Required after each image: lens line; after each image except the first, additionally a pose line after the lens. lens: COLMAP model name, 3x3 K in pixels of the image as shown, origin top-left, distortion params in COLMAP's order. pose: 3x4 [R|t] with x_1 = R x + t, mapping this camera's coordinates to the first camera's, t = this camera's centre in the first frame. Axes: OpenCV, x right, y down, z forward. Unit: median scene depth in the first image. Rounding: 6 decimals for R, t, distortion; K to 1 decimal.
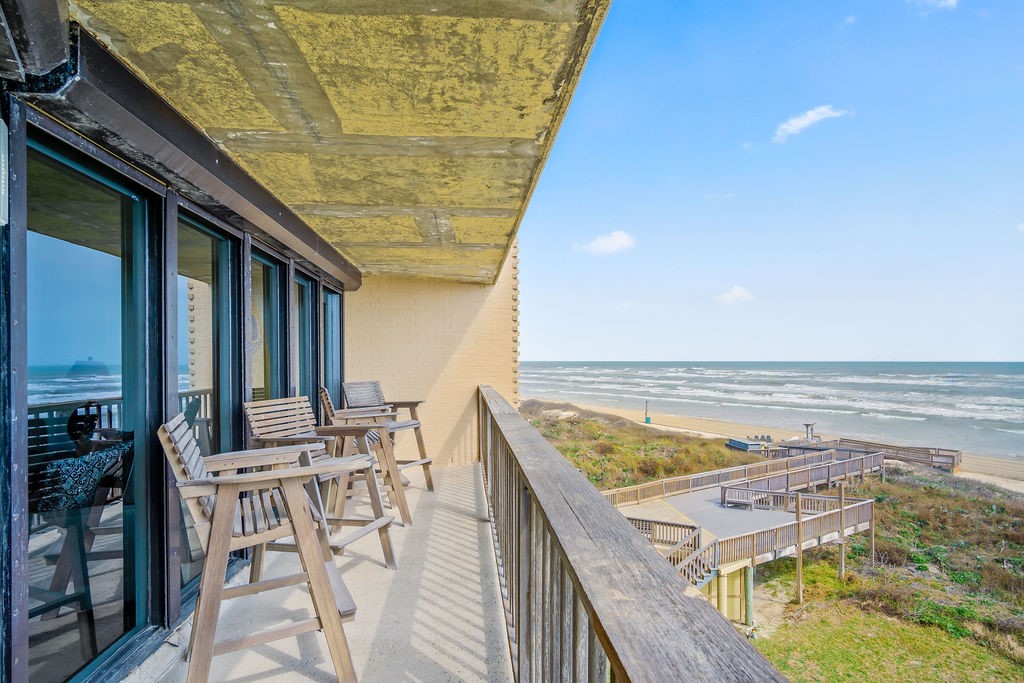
lens RADIAL K [[551.4, 0, 513.8], [0, 551.4, 351.6], [0, 0, 1]] dist [-0.000816, 0.002681]
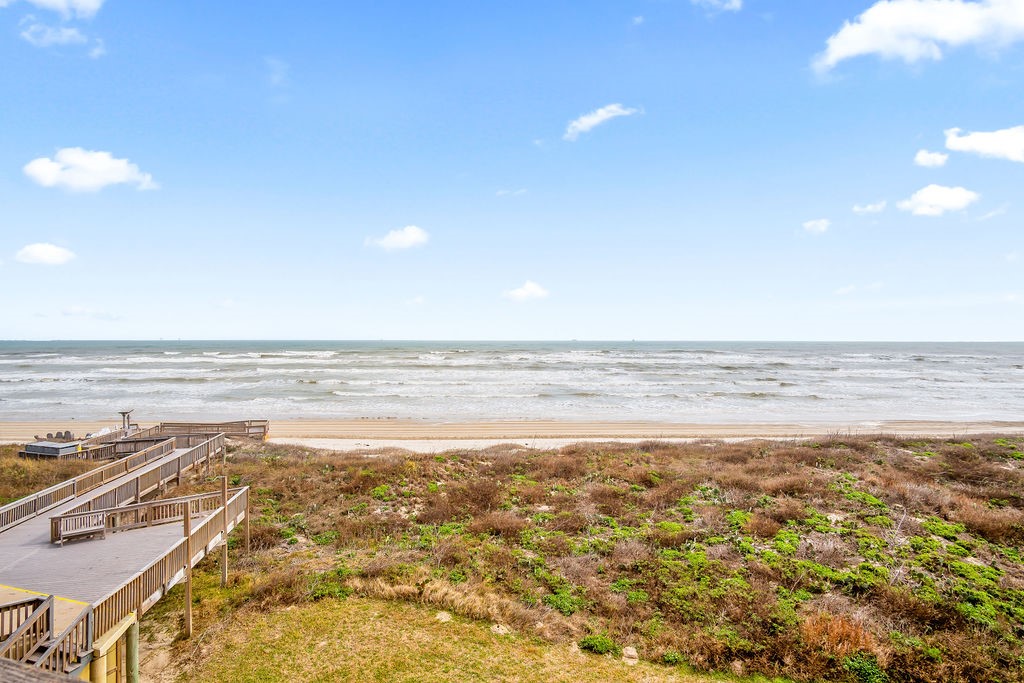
lens RADIAL K [[551.4, 0, 513.8], [0, 551.4, 351.6], [0, 0, 1]] dist [-0.000816, 0.002681]
pose [[0.417875, -0.015980, 0.908364, -0.013657], [-0.016272, 0.999553, 0.025069, 0.008384], [-0.908359, -0.025257, 0.417428, 0.225027]]
